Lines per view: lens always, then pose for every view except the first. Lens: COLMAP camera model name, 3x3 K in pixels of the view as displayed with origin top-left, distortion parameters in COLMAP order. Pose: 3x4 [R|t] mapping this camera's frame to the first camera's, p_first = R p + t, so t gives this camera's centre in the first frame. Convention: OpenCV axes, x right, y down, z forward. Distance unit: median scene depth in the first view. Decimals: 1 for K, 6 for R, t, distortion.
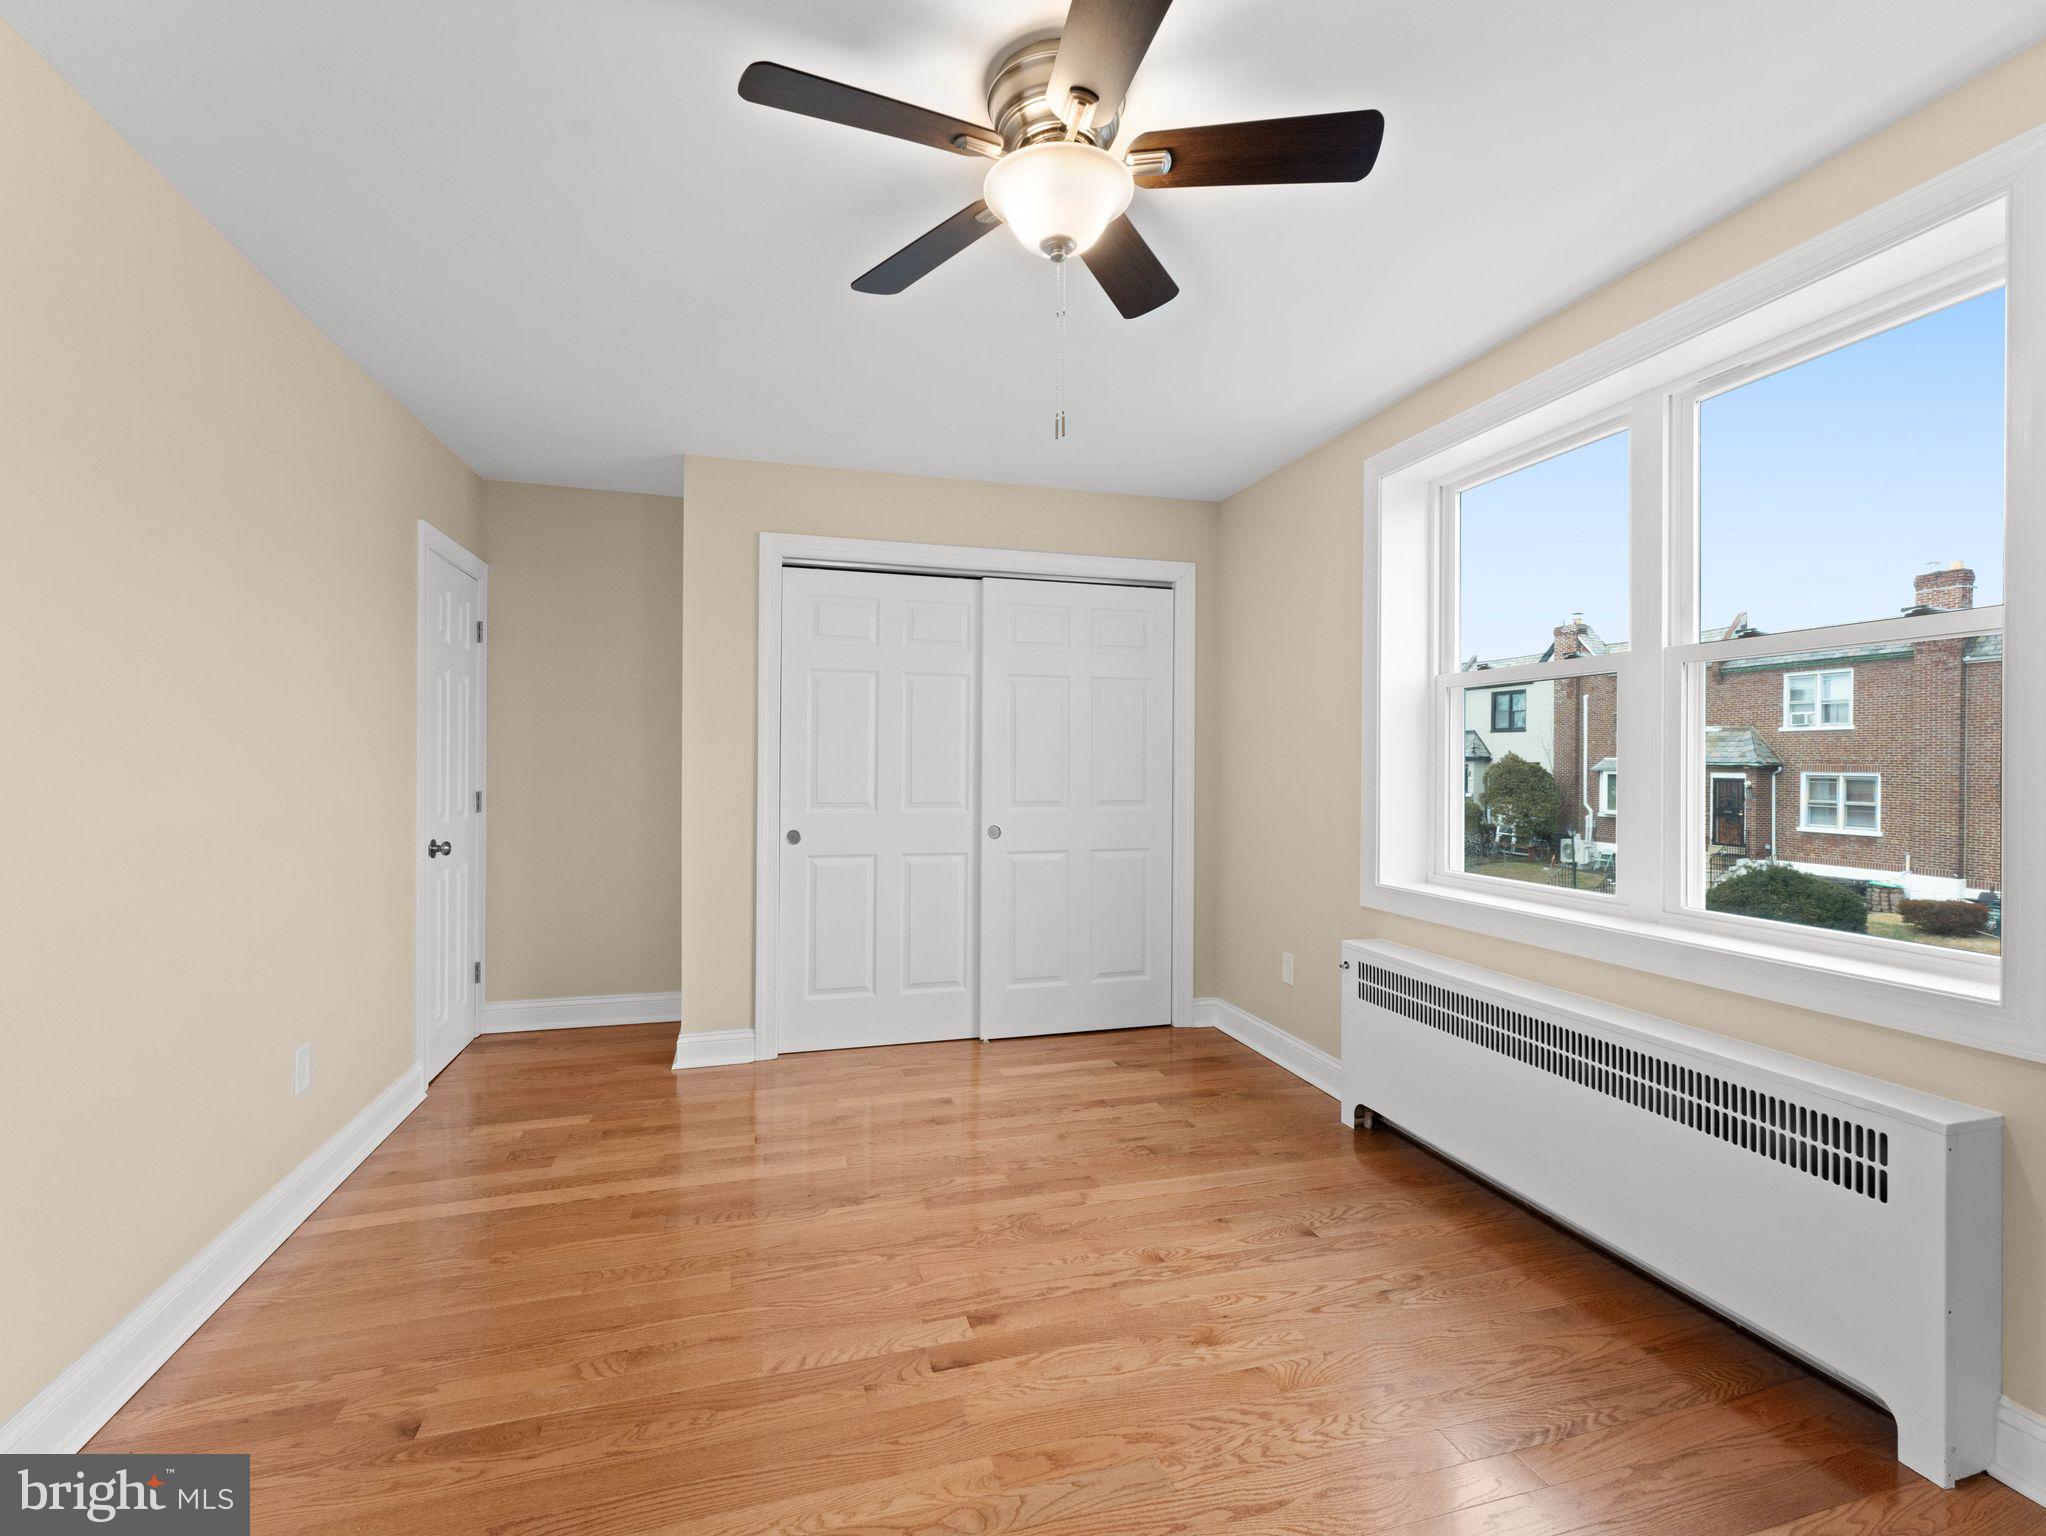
lens RADIAL K [[922.5, 0, 1023.7], [0, 922.5, 761.4], [0, 0, 1]] dist [0.001502, -0.000287]
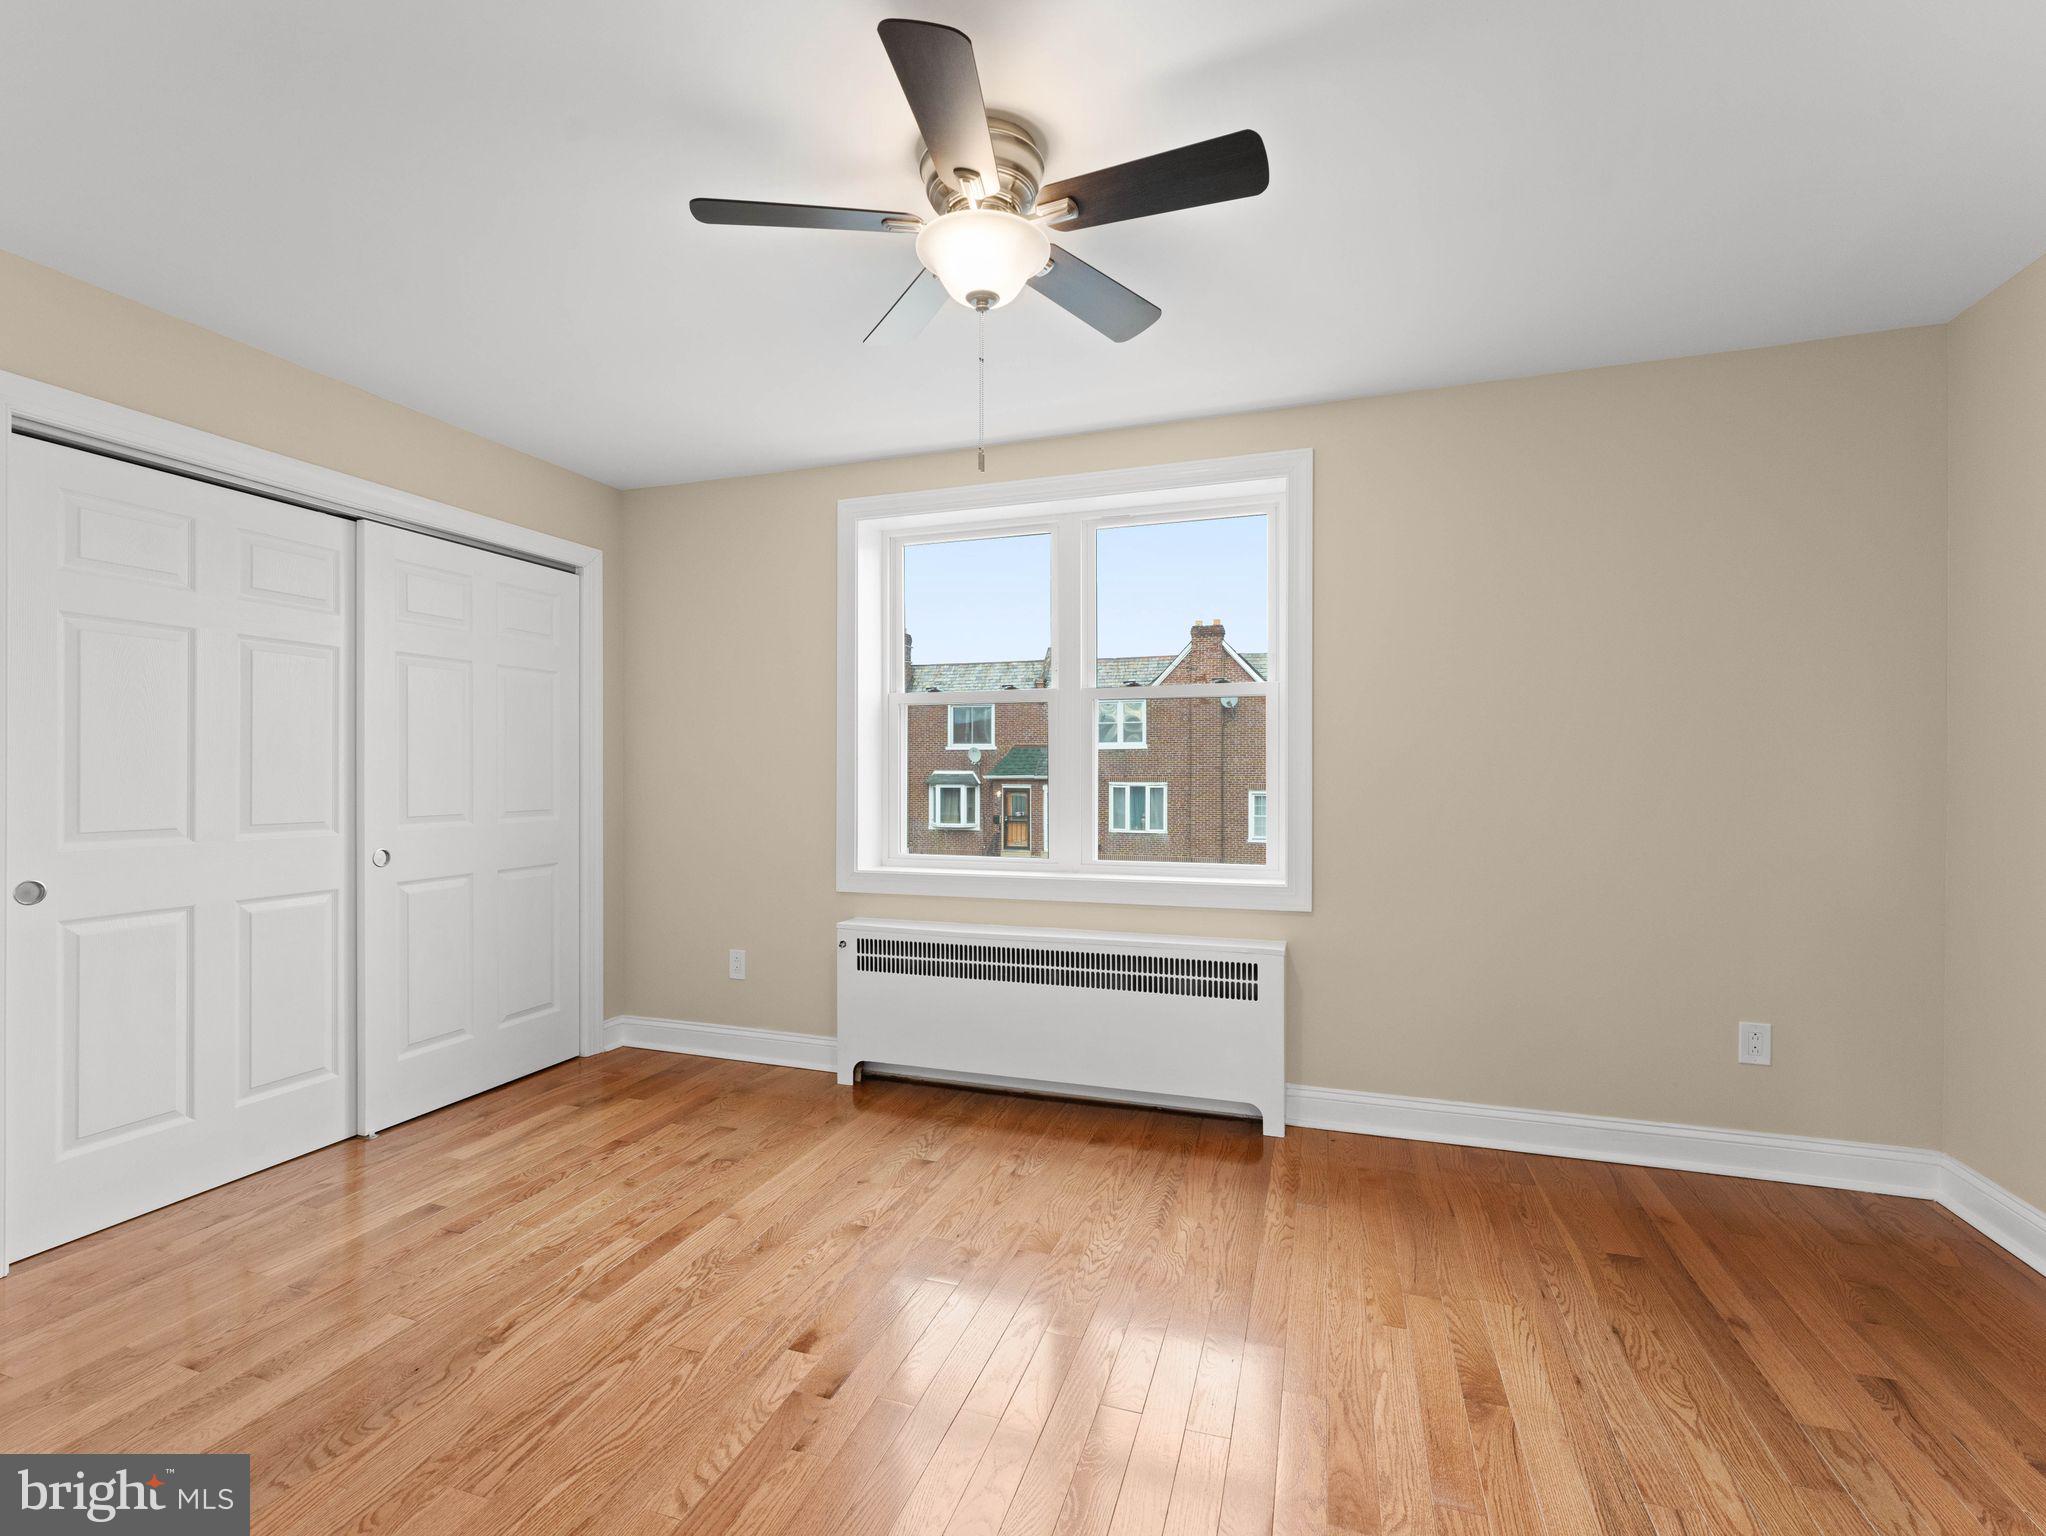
lens RADIAL K [[922.5, 0, 1022.0], [0, 922.5, 770.2], [0, 0, 1]] dist [0.001502, -0.000287]
pose [[0.574885, -0.004569, 0.818221, -0.454772], [0.002283, 0.999989, 0.003979, 0.003224], [-0.818231, -0.000419, 0.574889, 0.170498]]
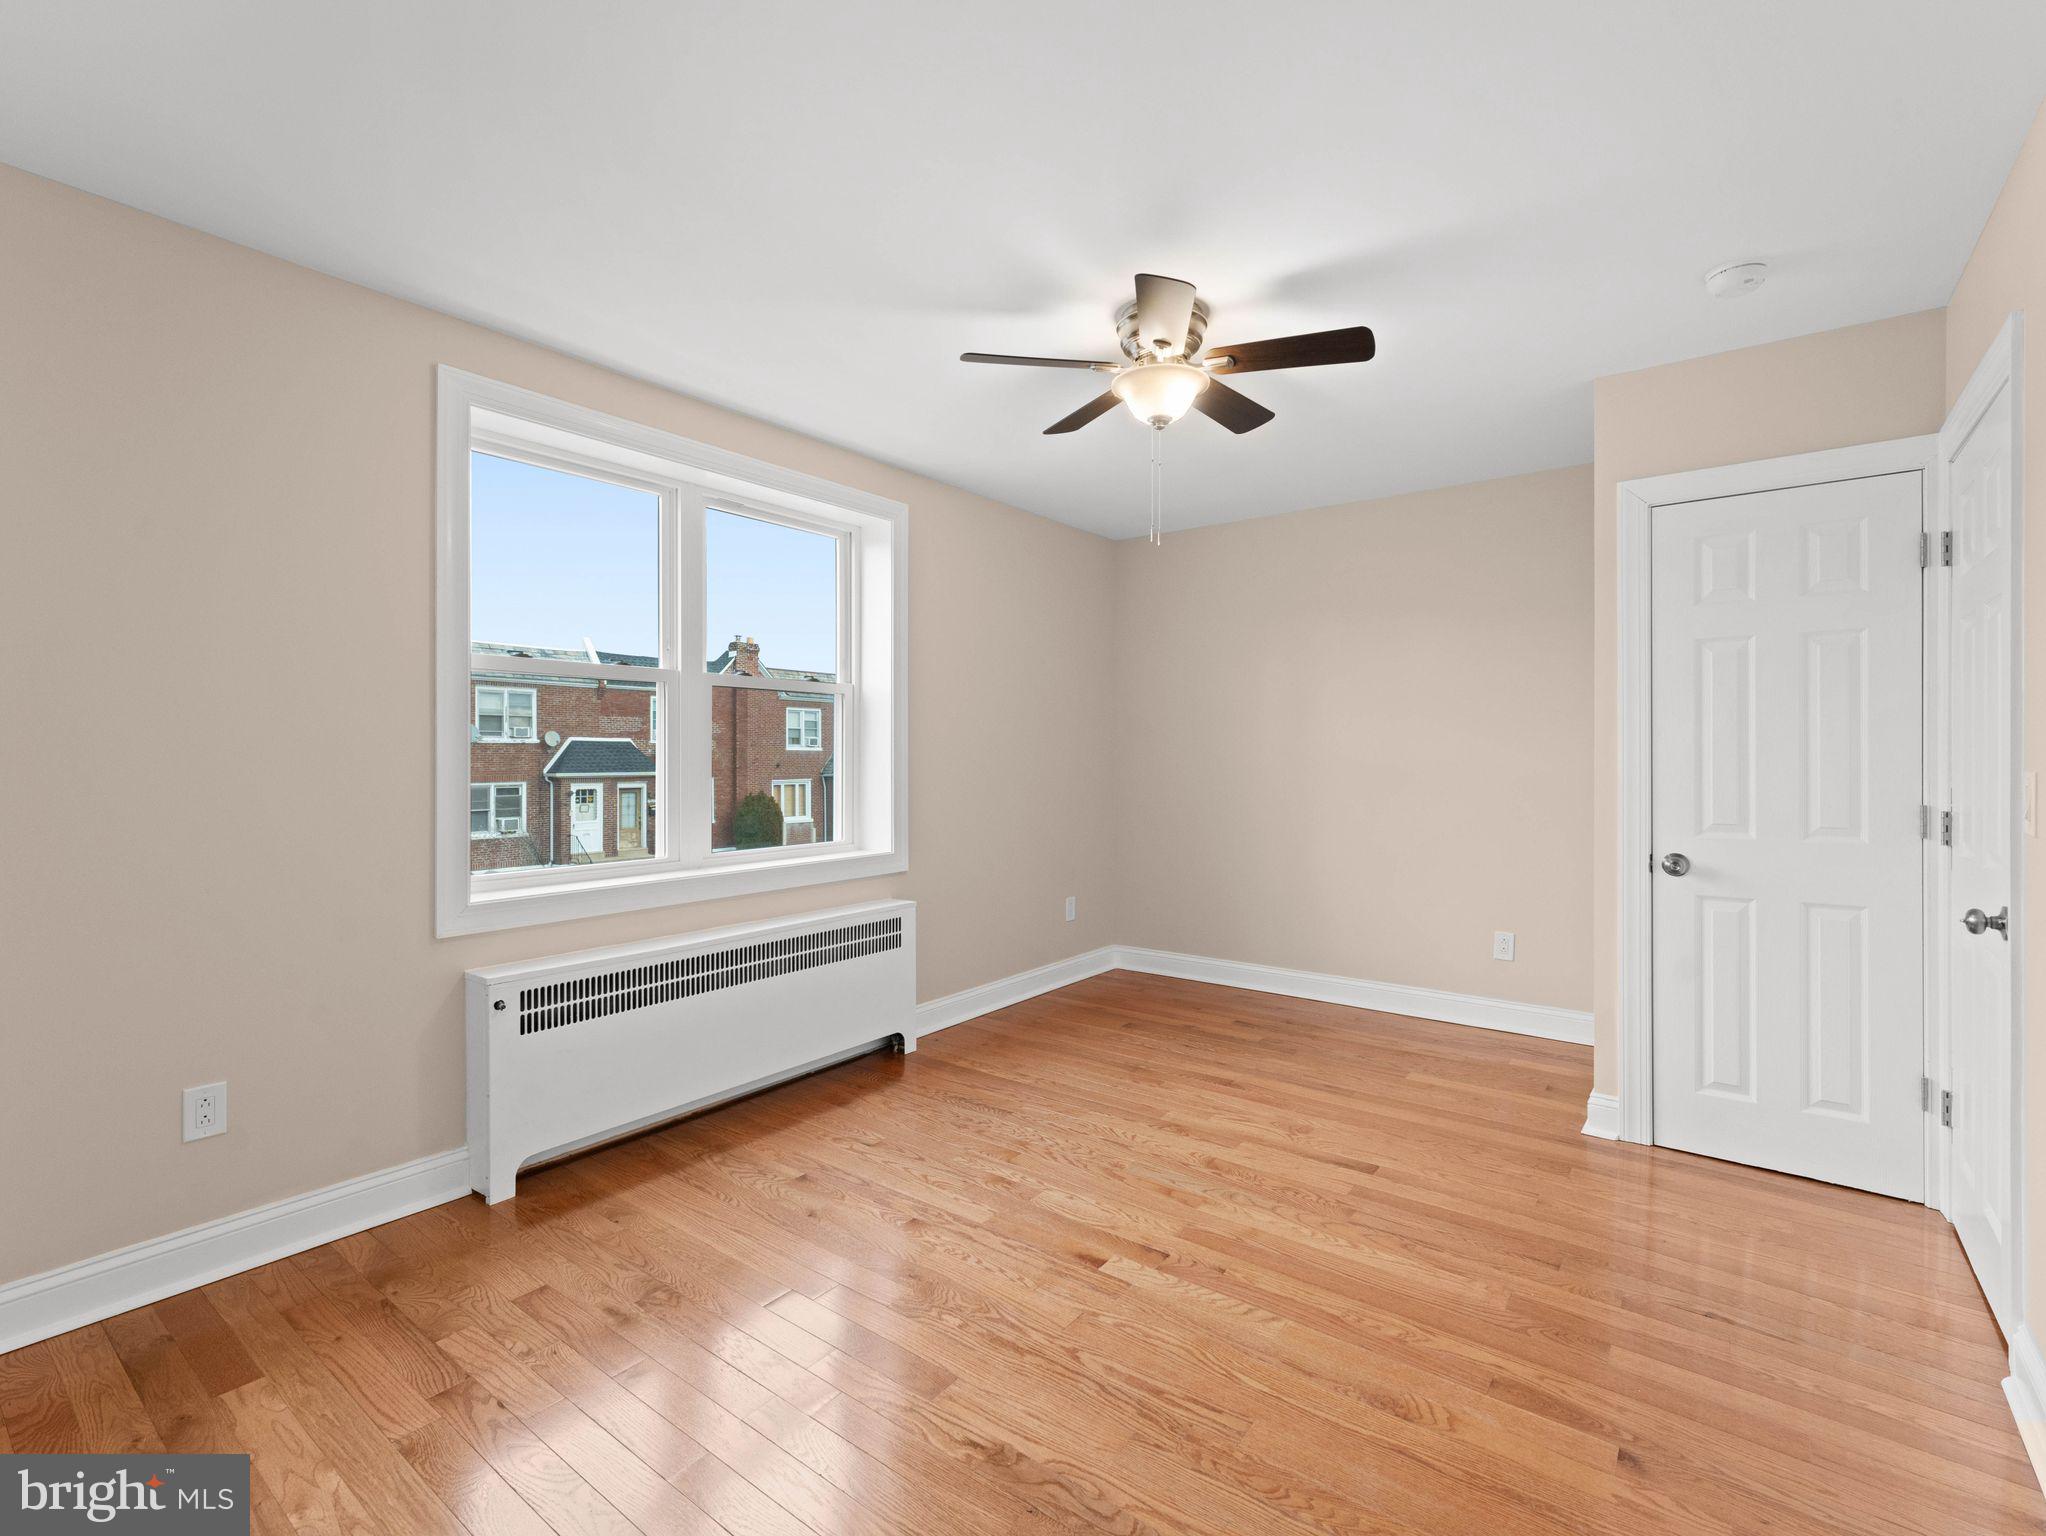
lens RADIAL K [[922.5, 0, 1018.5], [0, 922.5, 761.0], [0, 0, 1]] dist [0.001502, -0.000287]
pose [[-0.585914, -0.009888, 0.810313, -0.573749], [-0.004047, 0.999949, 0.009276, -0.001666], [-0.810363, 0.002156, -0.585924, 1.117382]]
